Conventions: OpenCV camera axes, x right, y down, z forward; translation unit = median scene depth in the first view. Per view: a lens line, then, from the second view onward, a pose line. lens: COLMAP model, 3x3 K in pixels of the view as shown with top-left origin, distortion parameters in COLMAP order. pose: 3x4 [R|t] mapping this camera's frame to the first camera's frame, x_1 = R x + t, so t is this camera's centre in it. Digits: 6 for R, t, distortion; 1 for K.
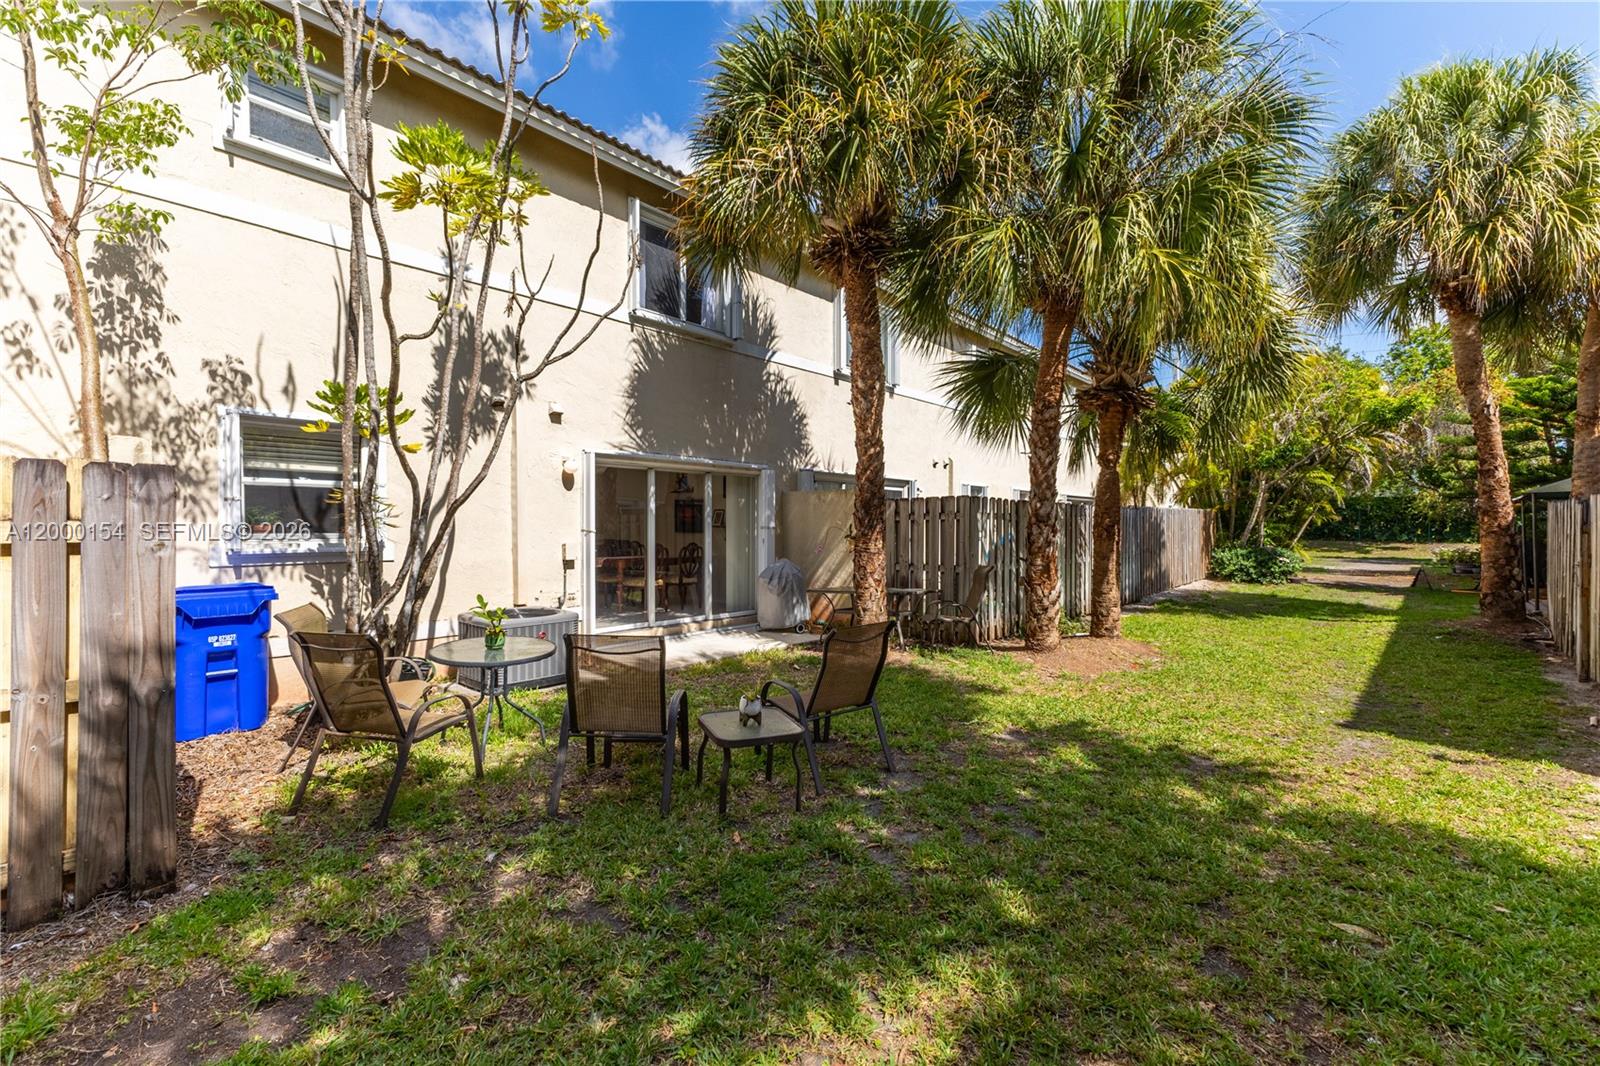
lens RADIAL K [[695.4, 0, 805.7], [0, 695.4, 530.1], [0, 0, 1]] dist [0.011434, -0.000613]
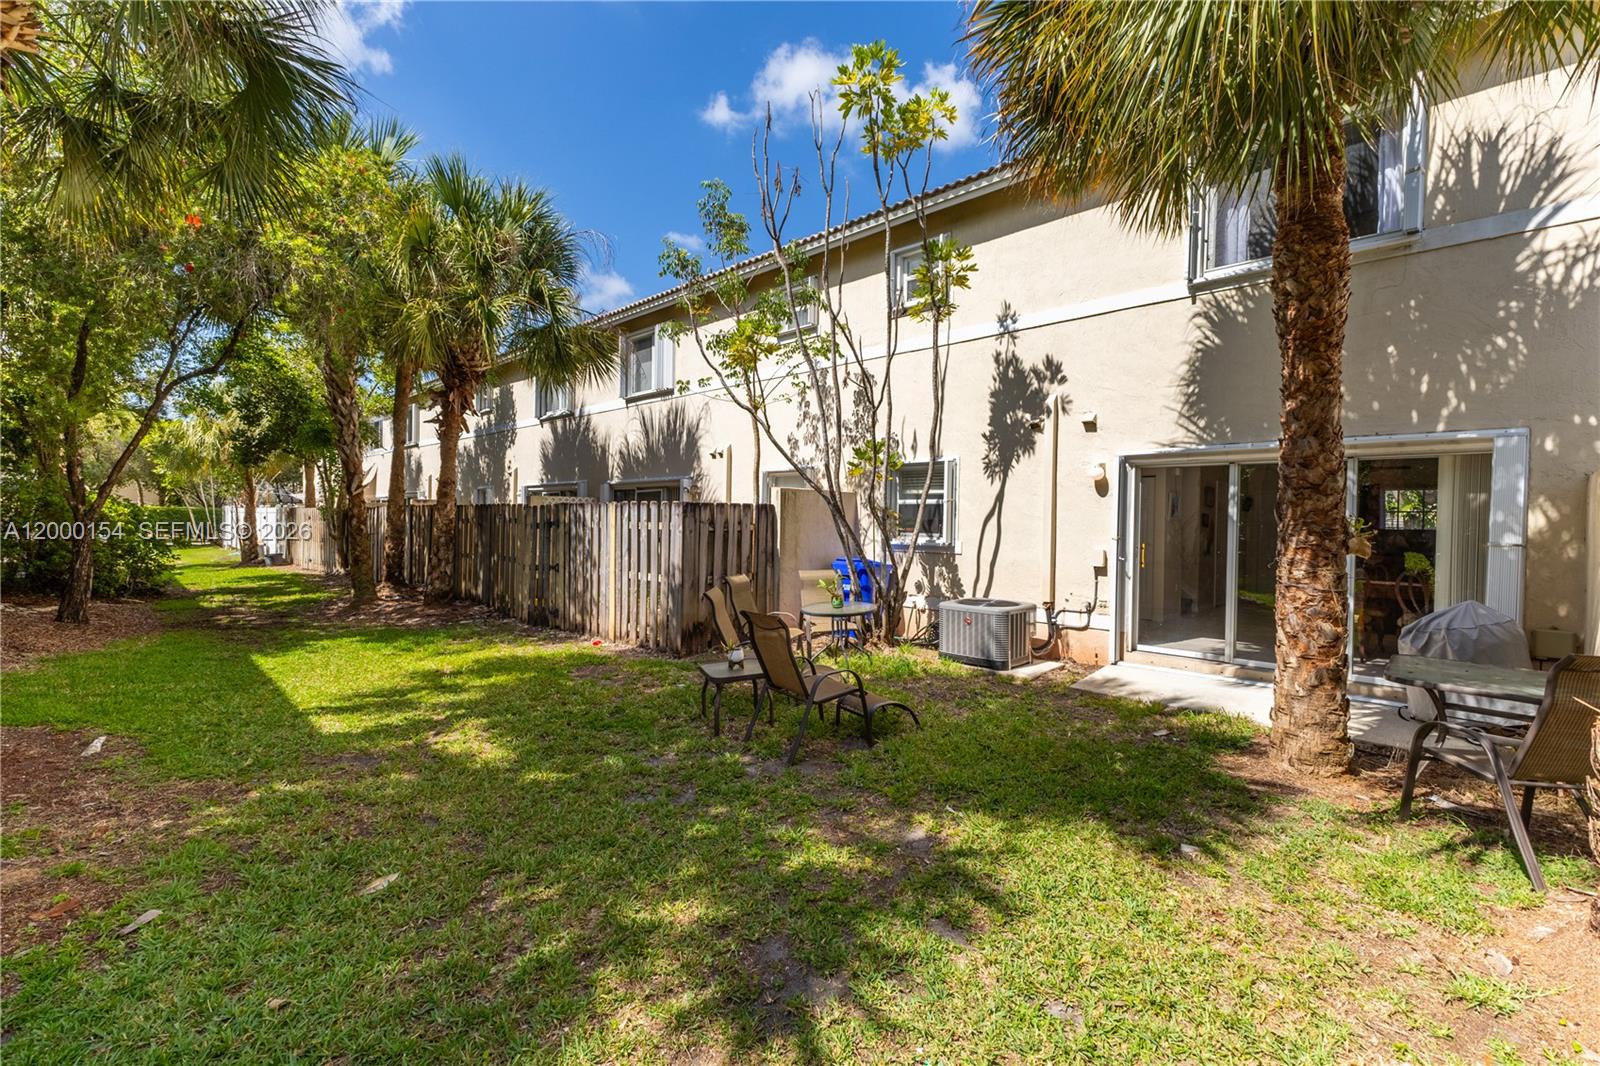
lens RADIAL K [[695.4, 0, 800.7], [0, 695.4, 529.3], [0, 0, 1]] dist [0.011434, -0.000613]
pose [[-0.066342, 0.004043, -0.997789, 0.629325], [-0.027234, 0.999612, 0.005862, -0.004901], [0.997425, 0.027562, -0.066206, 0.588037]]
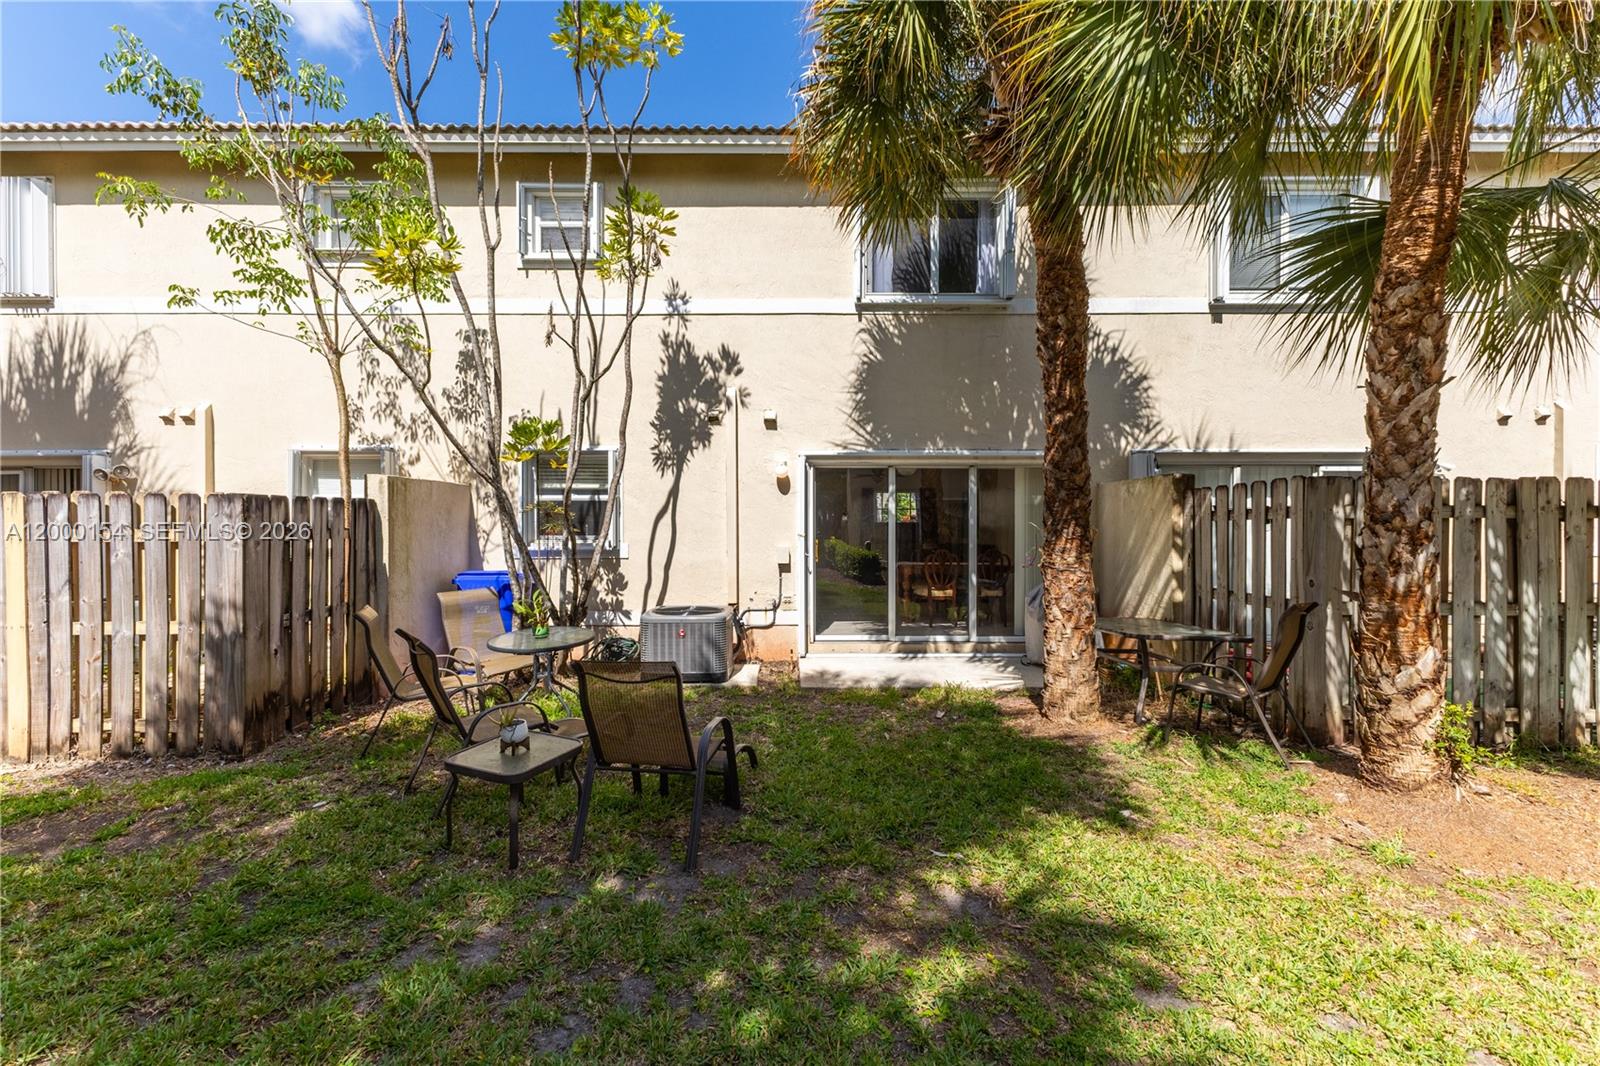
lens RADIAL K [[695.4, 0, 803.9], [0, 695.4, 529.3], [0, 0, 1]] dist [0.011434, -0.000613]
pose [[0.649051, 0.000481, -0.760744, 0.412281], [-0.003692, 0.999990, -0.002518, -0.003829], [0.760736, 0.004443, 0.649047, 0.338481]]
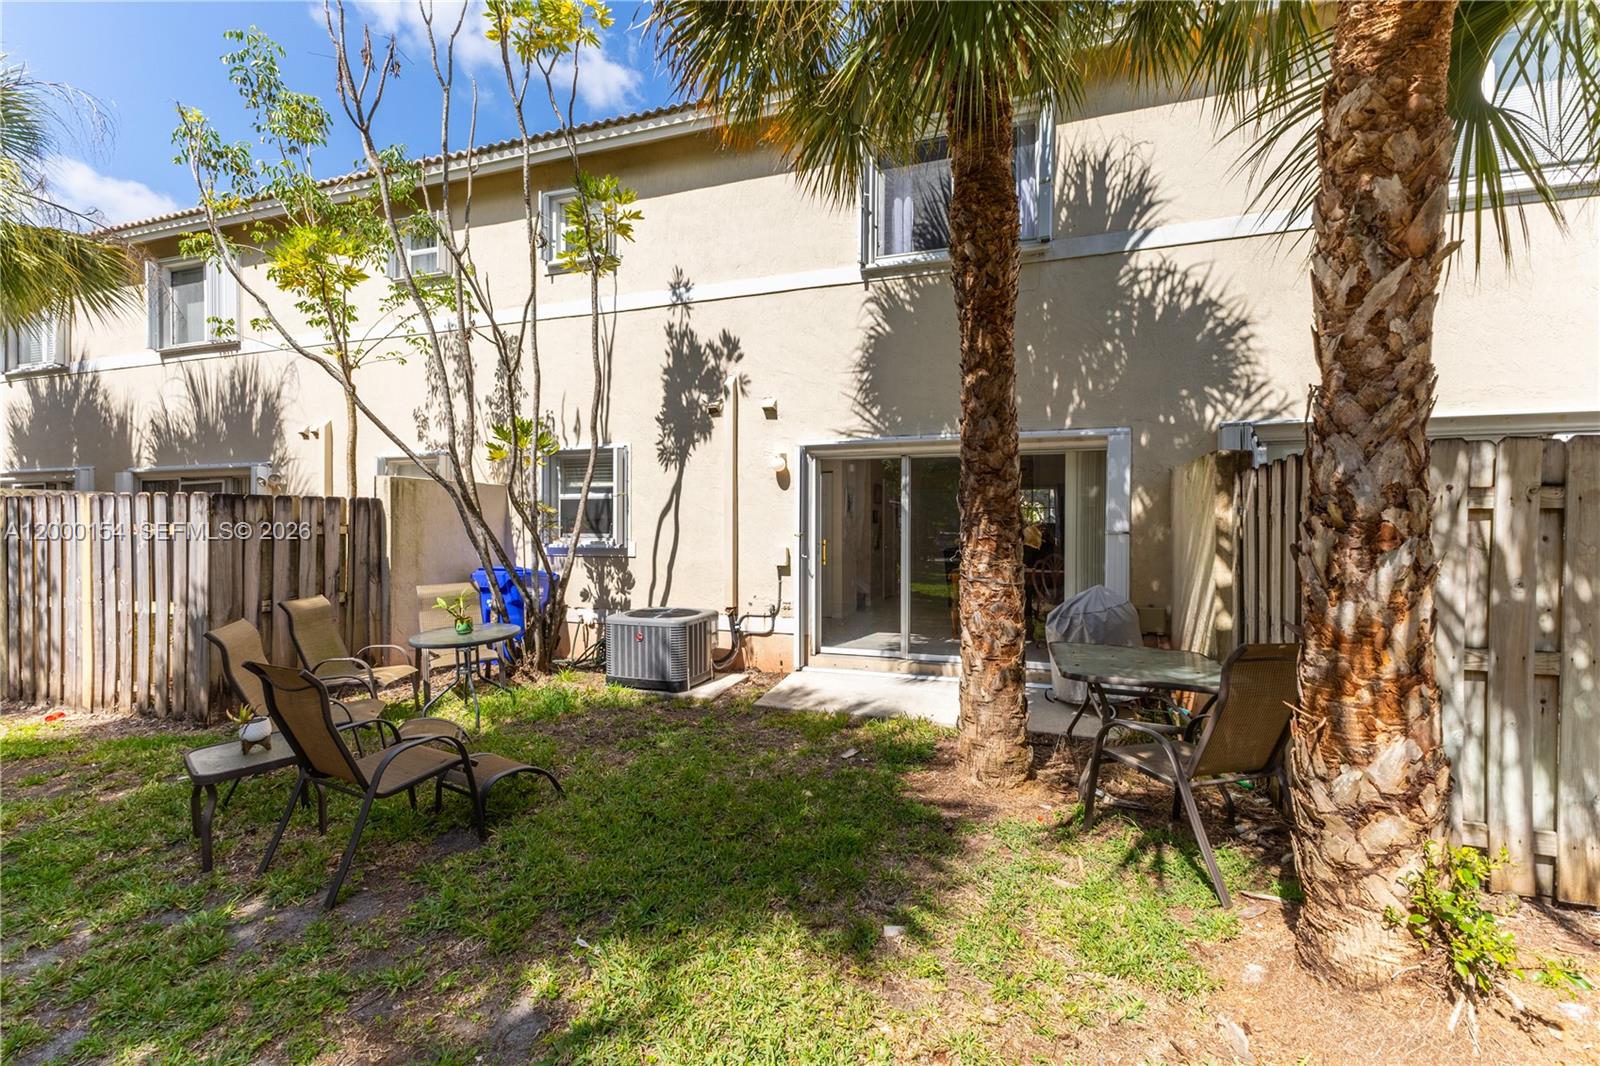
lens RADIAL K [[695.4, 0, 804.0], [0, 695.4, 528.5], [0, 0, 1]] dist [0.011434, -0.000613]
pose [[0.361490, -0.000760, -0.932376, 0.483910], [-0.009095, 0.999949, -0.004341, -0.001609], [0.932332, 0.010049, 0.361465, 0.640435]]
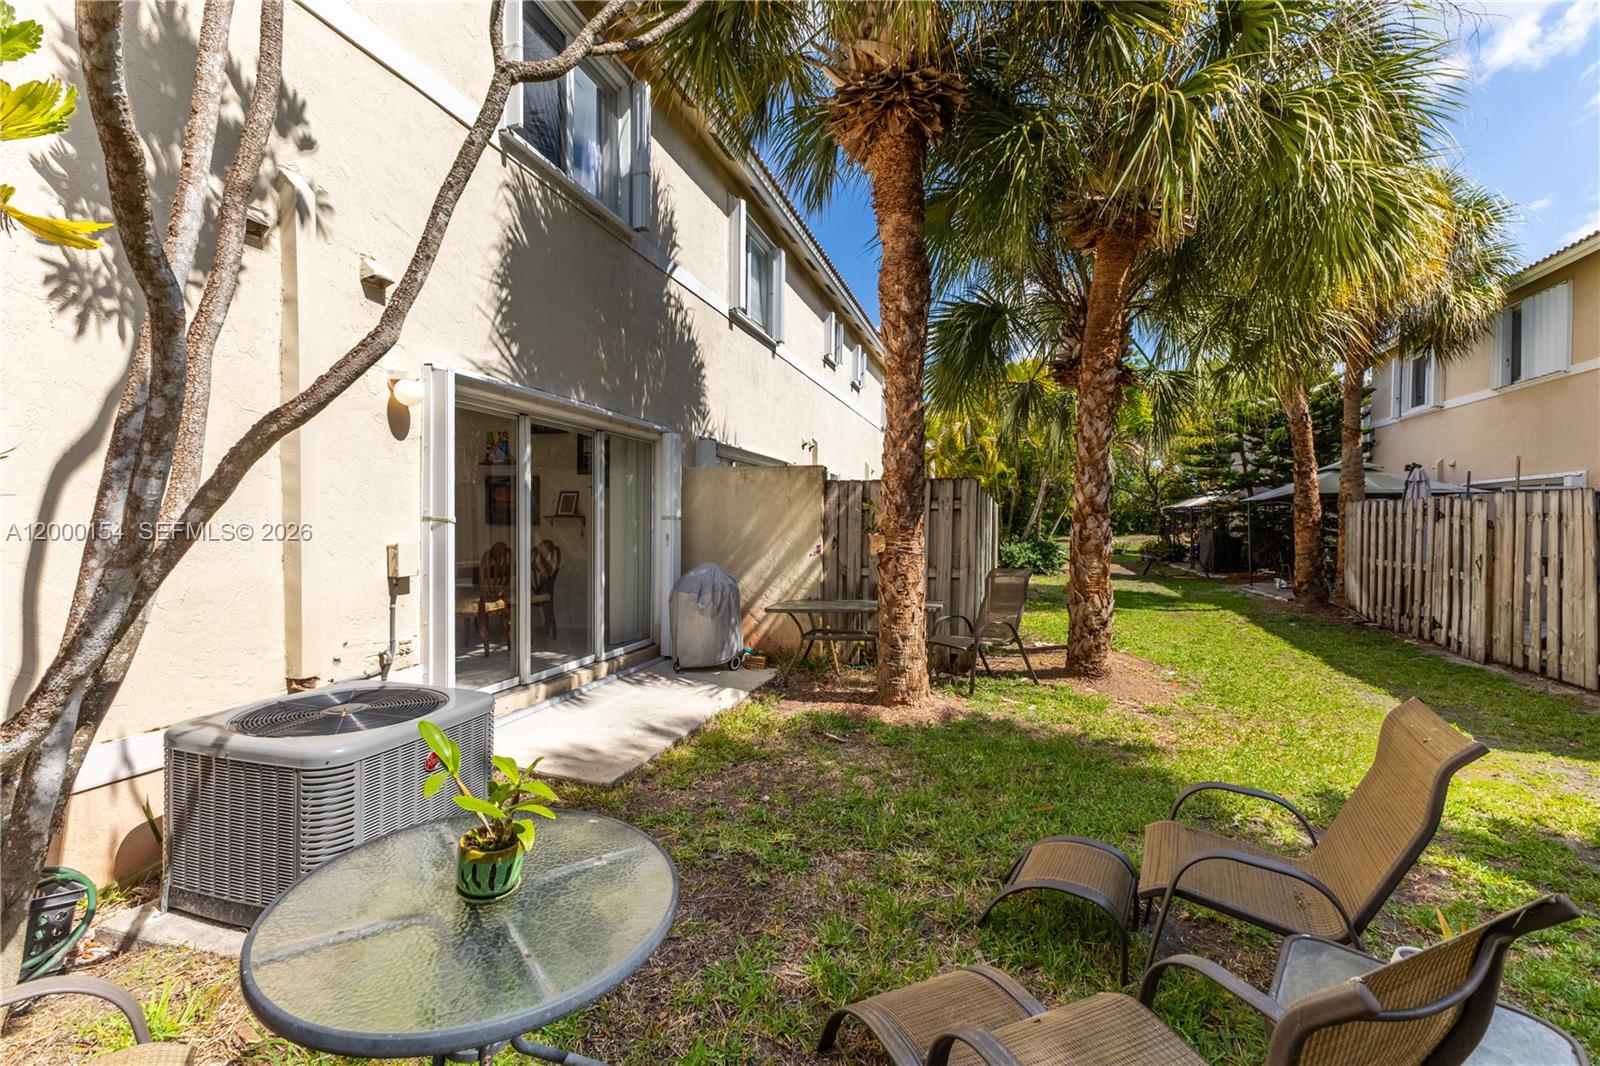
lens RADIAL K [[695.4, 0, 806.0], [0, 695.4, 527.5], [0, 0, 1]] dist [0.011434, -0.000613]
pose [[0.912288, 0.002242, 0.409543, -0.257193], [-0.003741, 0.999989, 0.002861, 0.004035], [-0.409532, -0.004142, 0.912286, 0.382823]]
